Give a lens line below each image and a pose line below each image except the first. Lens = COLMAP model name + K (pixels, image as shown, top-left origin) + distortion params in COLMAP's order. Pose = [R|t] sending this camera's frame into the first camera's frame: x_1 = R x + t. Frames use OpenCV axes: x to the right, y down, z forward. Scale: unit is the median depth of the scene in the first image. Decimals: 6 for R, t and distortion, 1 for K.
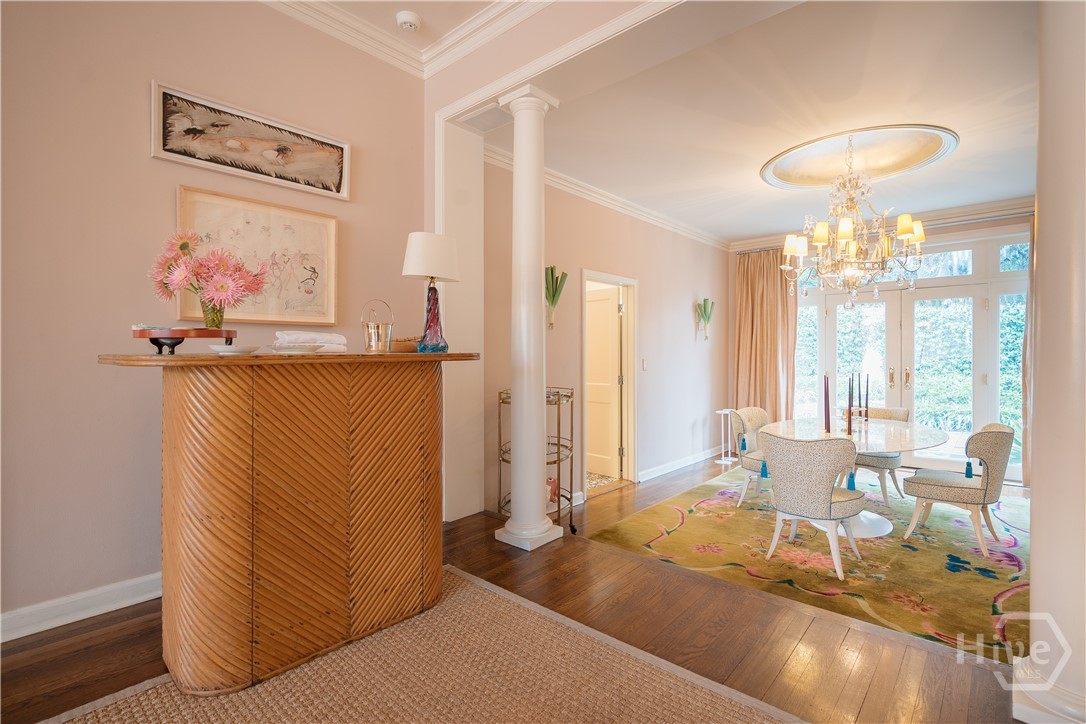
lens RADIAL K [[519.5, 0, 542.7], [0, 519.5, 360.9], [0, 0, 1]] dist [0.000413, -0.000052]
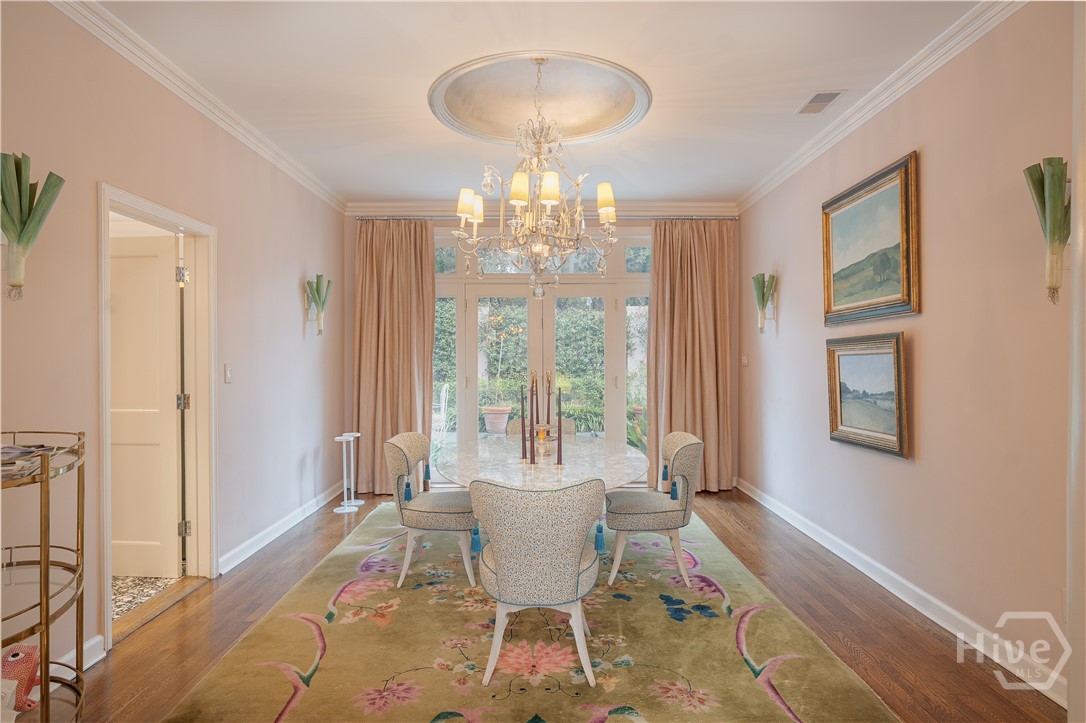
lens RADIAL K [[595.5, 0, 559.2], [0, 595.5, 359.8], [0, 0, 1]] dist [-0.005332, 0.000027]
pose [[0.723779, -0.003342, 0.690024, 0.002624], [0.008212, 0.999959, -0.003771, -0.003500], [-0.689983, 0.008396, 0.723777, 0.313375]]
